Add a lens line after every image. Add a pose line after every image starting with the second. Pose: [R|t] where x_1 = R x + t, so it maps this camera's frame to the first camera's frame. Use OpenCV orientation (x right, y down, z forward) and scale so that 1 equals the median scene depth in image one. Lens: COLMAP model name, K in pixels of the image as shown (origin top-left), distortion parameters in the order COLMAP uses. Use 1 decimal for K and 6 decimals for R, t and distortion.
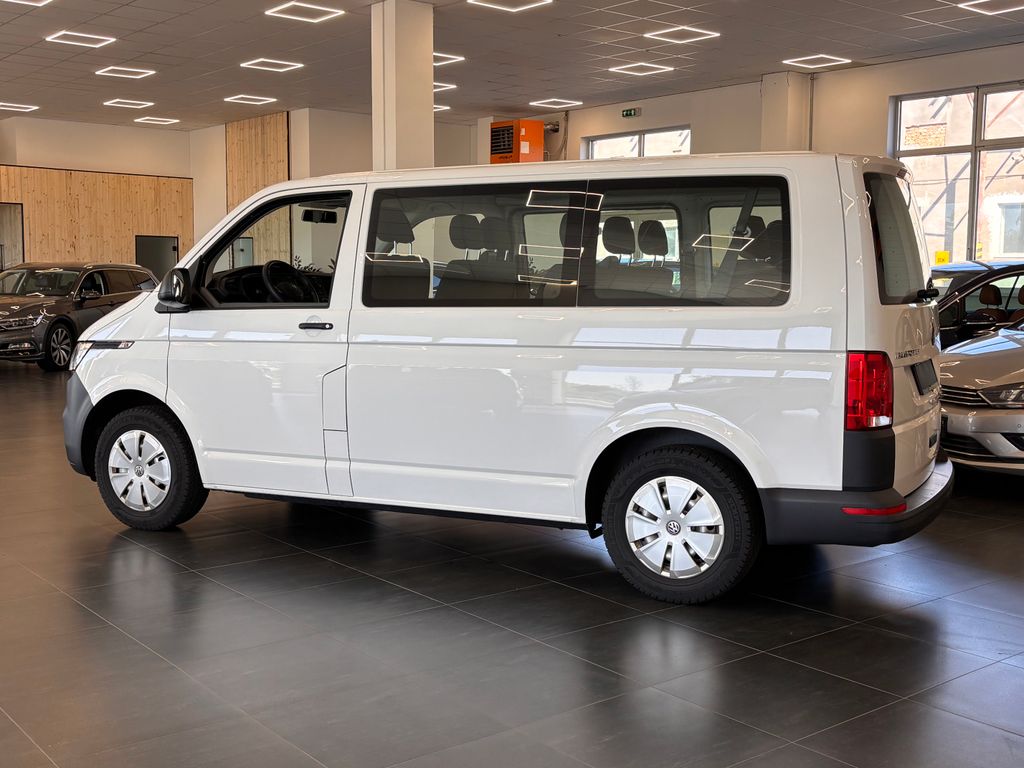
lens RADIAL K [[1178.7, 0, 518.4], [0, 1178.7, 386.9], [0, 0, 1]] dist [0.007281, 0.000000]
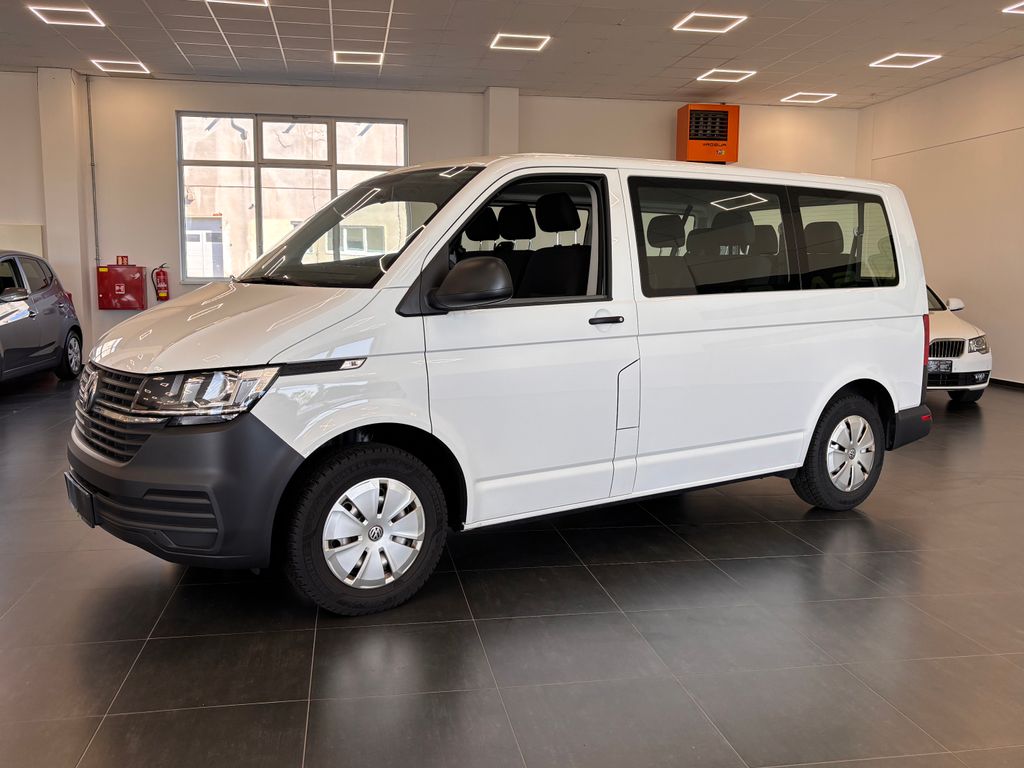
lens RADIAL K [[925.7, 0, 508.7], [0, 925.7, 383.6], [0, 0, 1]] dist [0.053695, -0.006098]
pose [[0.509358, -0.108573, 0.853678, -0.766370], [0.085257, 0.993495, 0.075486, -0.058072], [-0.856321, 0.034333, 0.515302, 0.632332]]
